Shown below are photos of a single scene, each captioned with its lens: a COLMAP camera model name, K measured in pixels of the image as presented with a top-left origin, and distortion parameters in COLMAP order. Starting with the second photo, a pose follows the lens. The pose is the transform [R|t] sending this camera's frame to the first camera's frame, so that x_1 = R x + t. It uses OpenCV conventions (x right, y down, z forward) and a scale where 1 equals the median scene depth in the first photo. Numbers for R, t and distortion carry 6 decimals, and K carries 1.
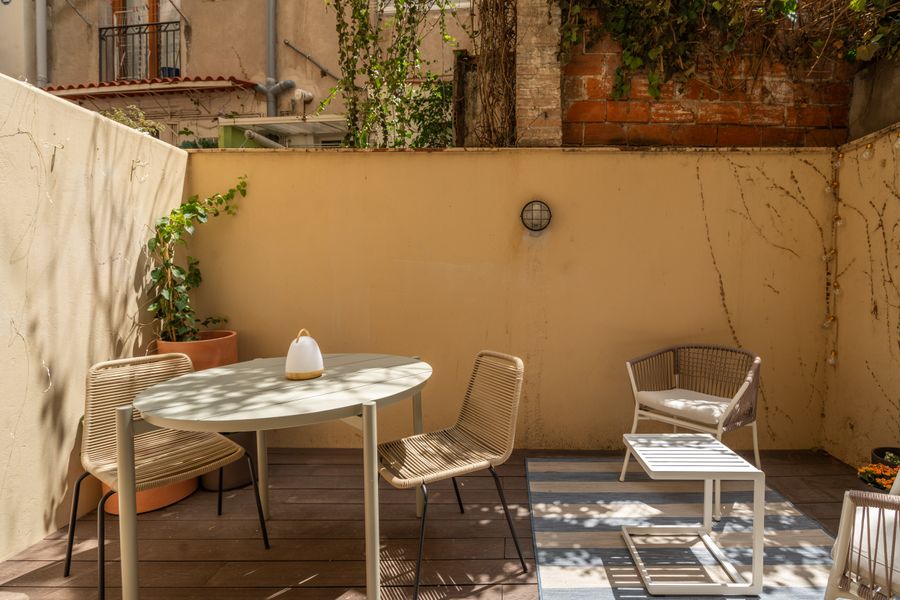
lens RADIAL K [[410.5, 0, 454.8], [0, 410.5, 296.7], [0, 0, 1]] dist [0.000521, 0.001280]
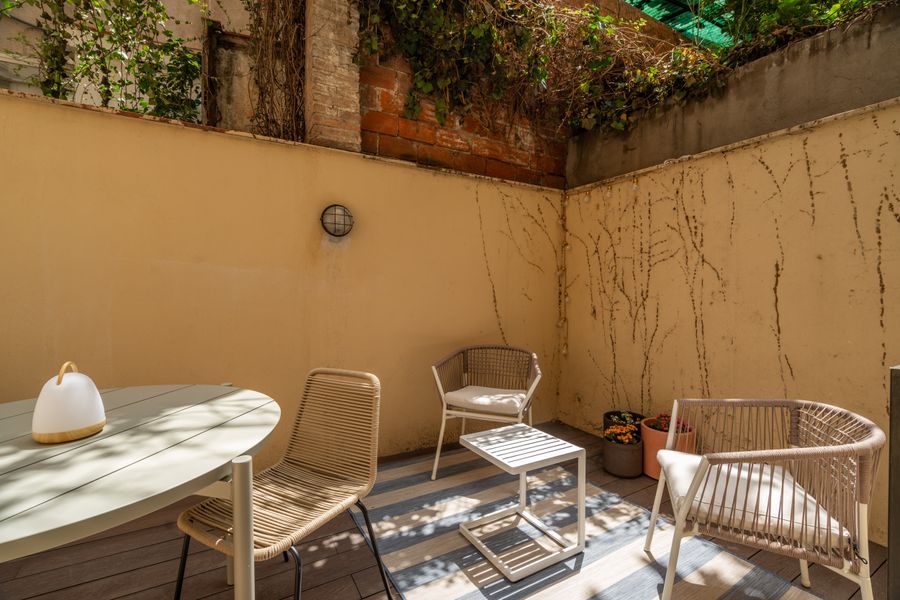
lens RADIAL K [[410.5, 0, 445.4], [0, 410.5, 301.7], [0, 0, 1]] dist [0.000521, 0.001280]
pose [[0.858813, -0.006833, 0.512244, -0.096333], [0.009537, 0.999951, -0.002652, -0.004769], [-0.512201, 0.007163, 0.858836, 0.068691]]
